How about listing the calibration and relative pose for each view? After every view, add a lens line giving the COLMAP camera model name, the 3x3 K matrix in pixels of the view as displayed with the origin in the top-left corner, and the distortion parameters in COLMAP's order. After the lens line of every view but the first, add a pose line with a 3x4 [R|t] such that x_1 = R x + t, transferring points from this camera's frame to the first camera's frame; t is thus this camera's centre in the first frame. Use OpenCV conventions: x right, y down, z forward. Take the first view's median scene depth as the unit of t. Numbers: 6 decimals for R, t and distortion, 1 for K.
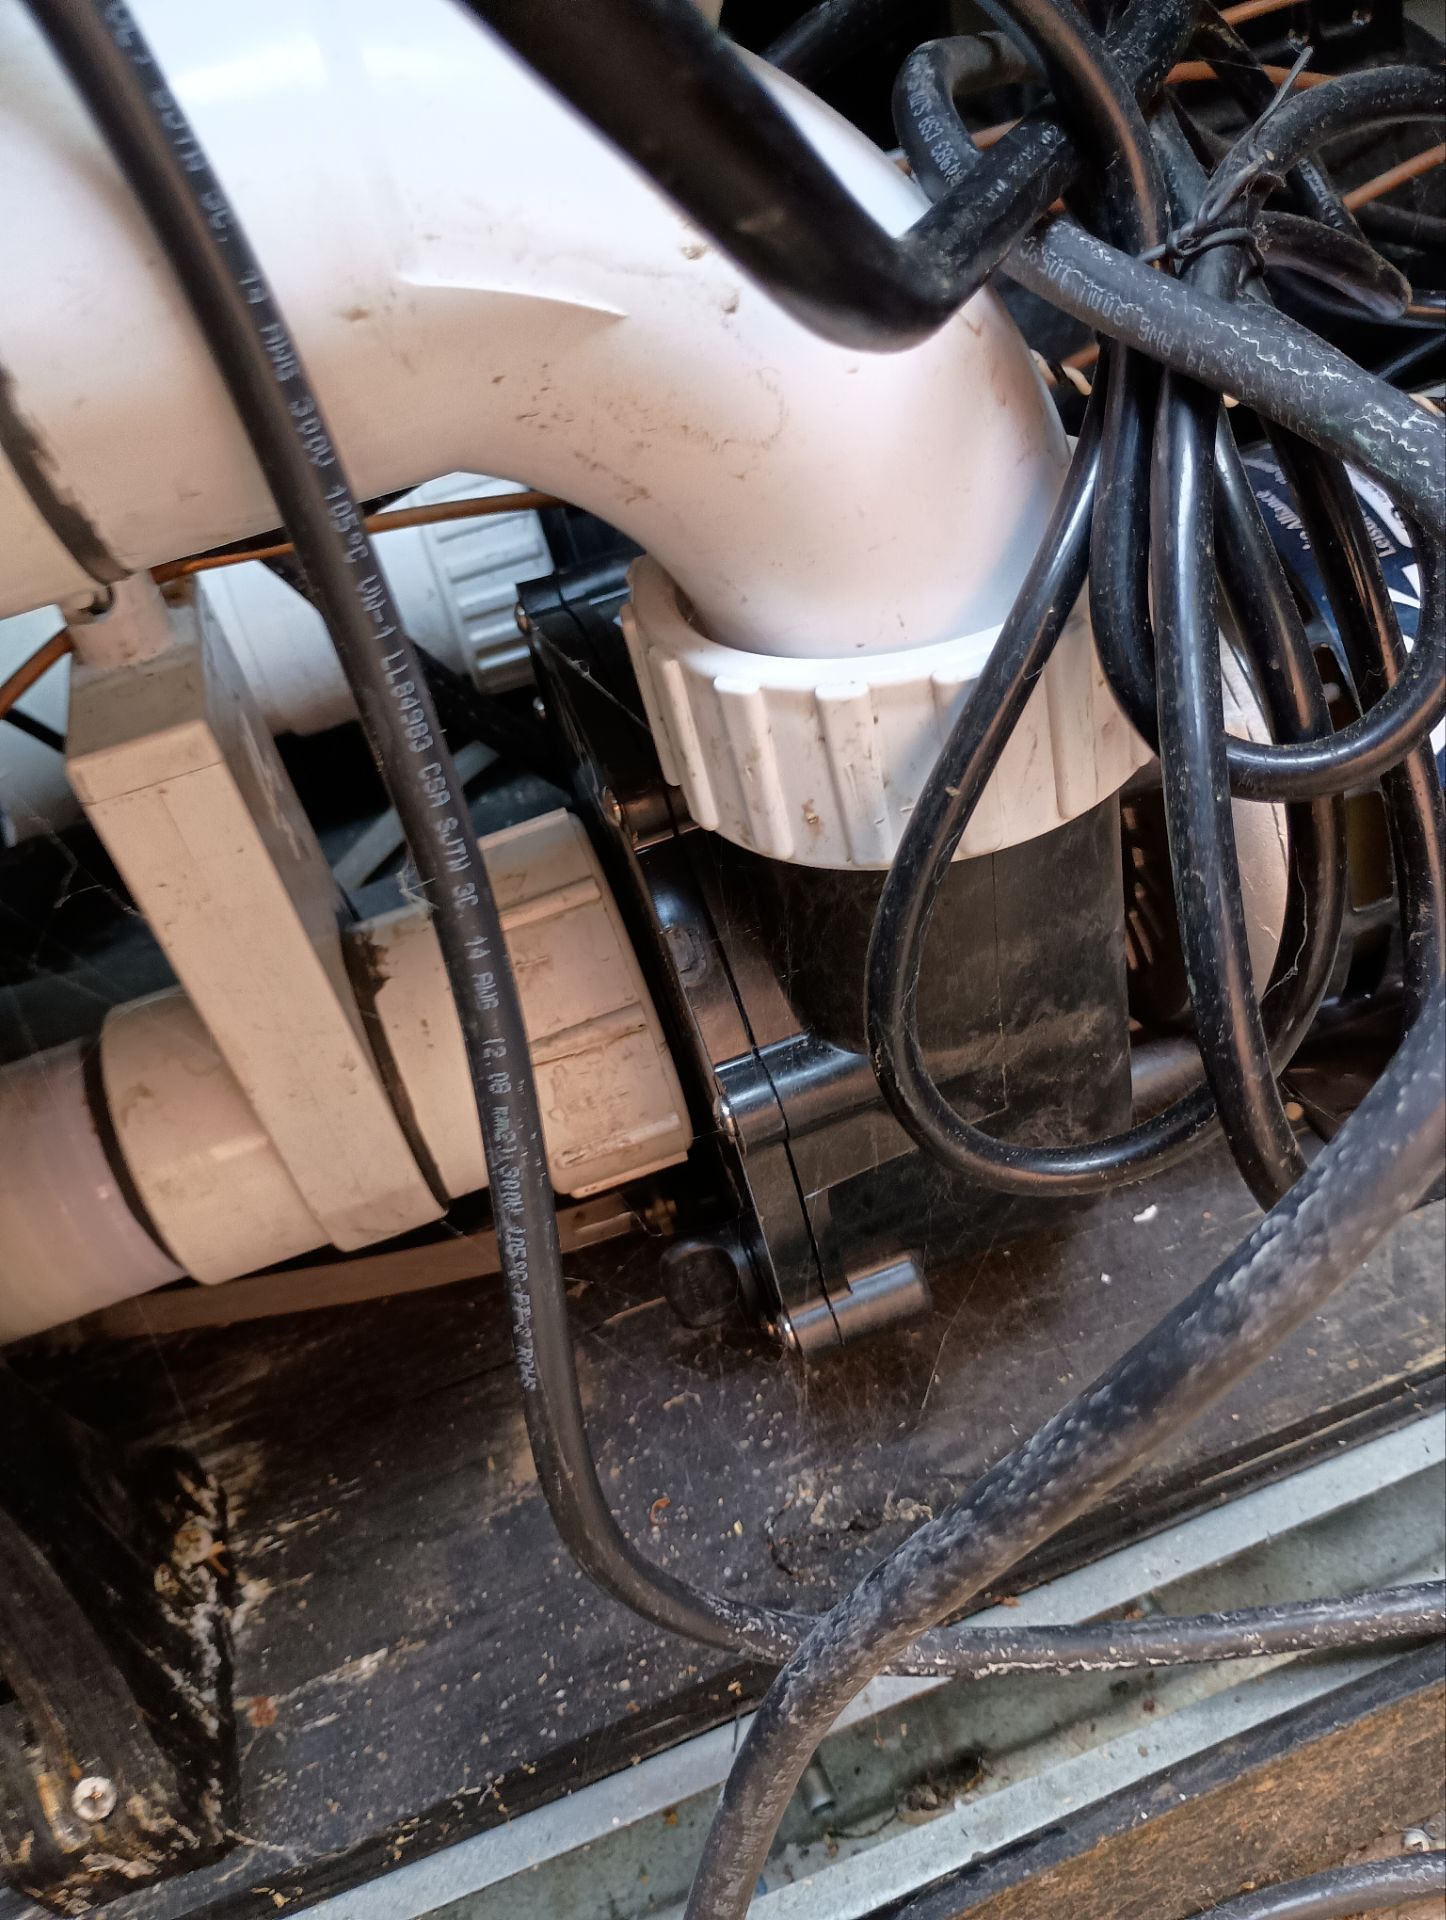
lens RADIAL K [[1592.5, 0, 723.0], [0, 1592.5, 960.0], [0, 0, 1]] dist [0.006942, 0.004046]
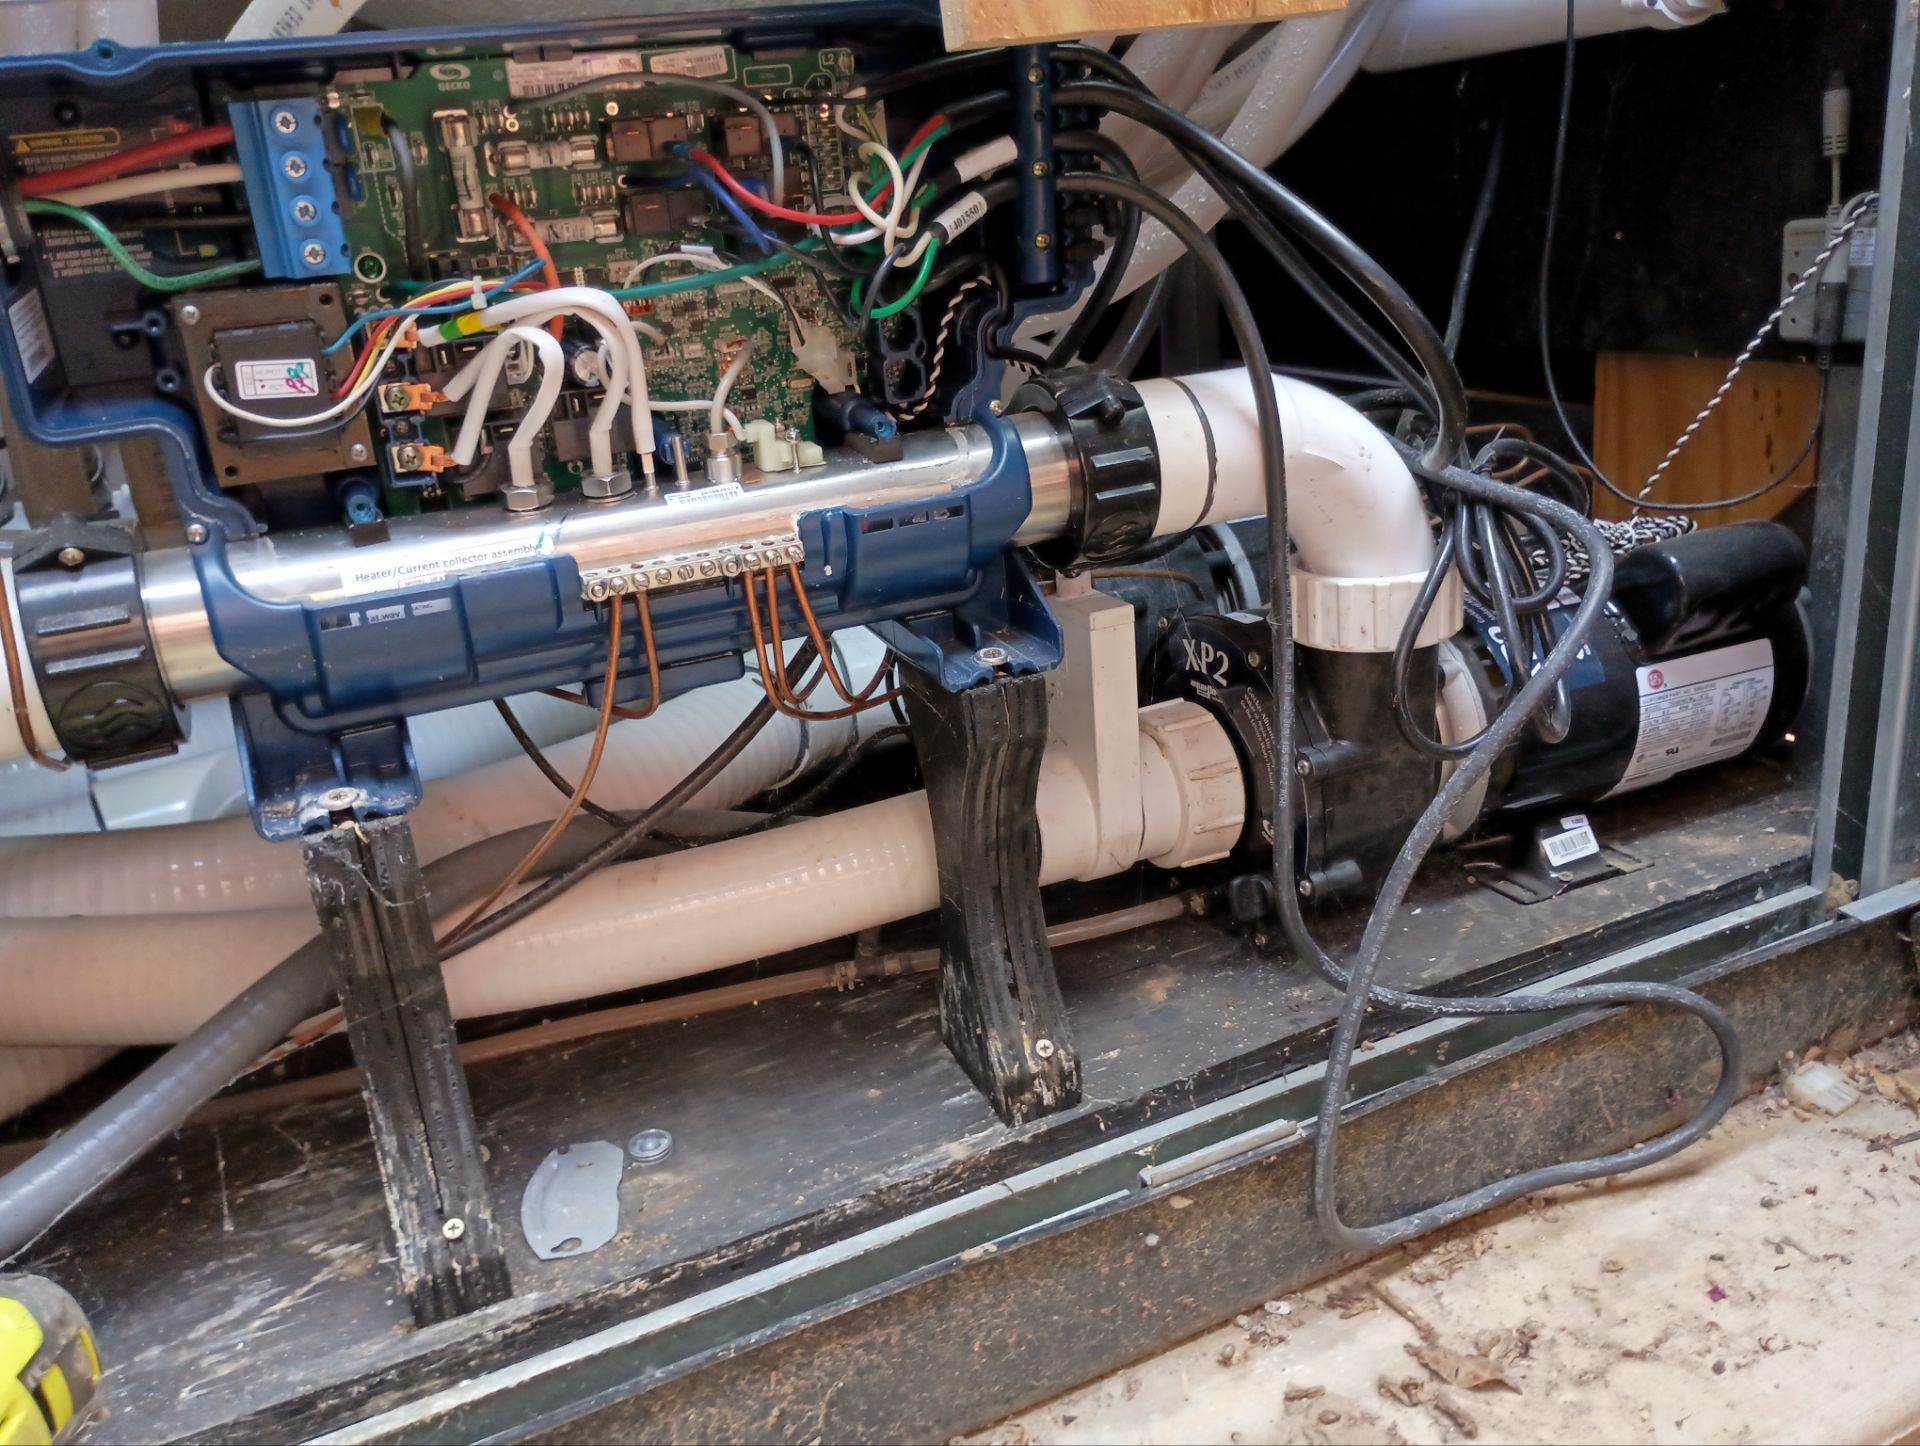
lens RADIAL K [[1592.5, 0, 960.0], [0, 1592.5, 723.0], [0, 0, 1]] dist [0.006942, 0.004046]
pose [[0.984900, 0.072444, 0.157238, -0.908294], [-0.011201, 0.933002, -0.359697, 0.914386], [-0.172761, 0.352504, 0.919725, -1.251634]]
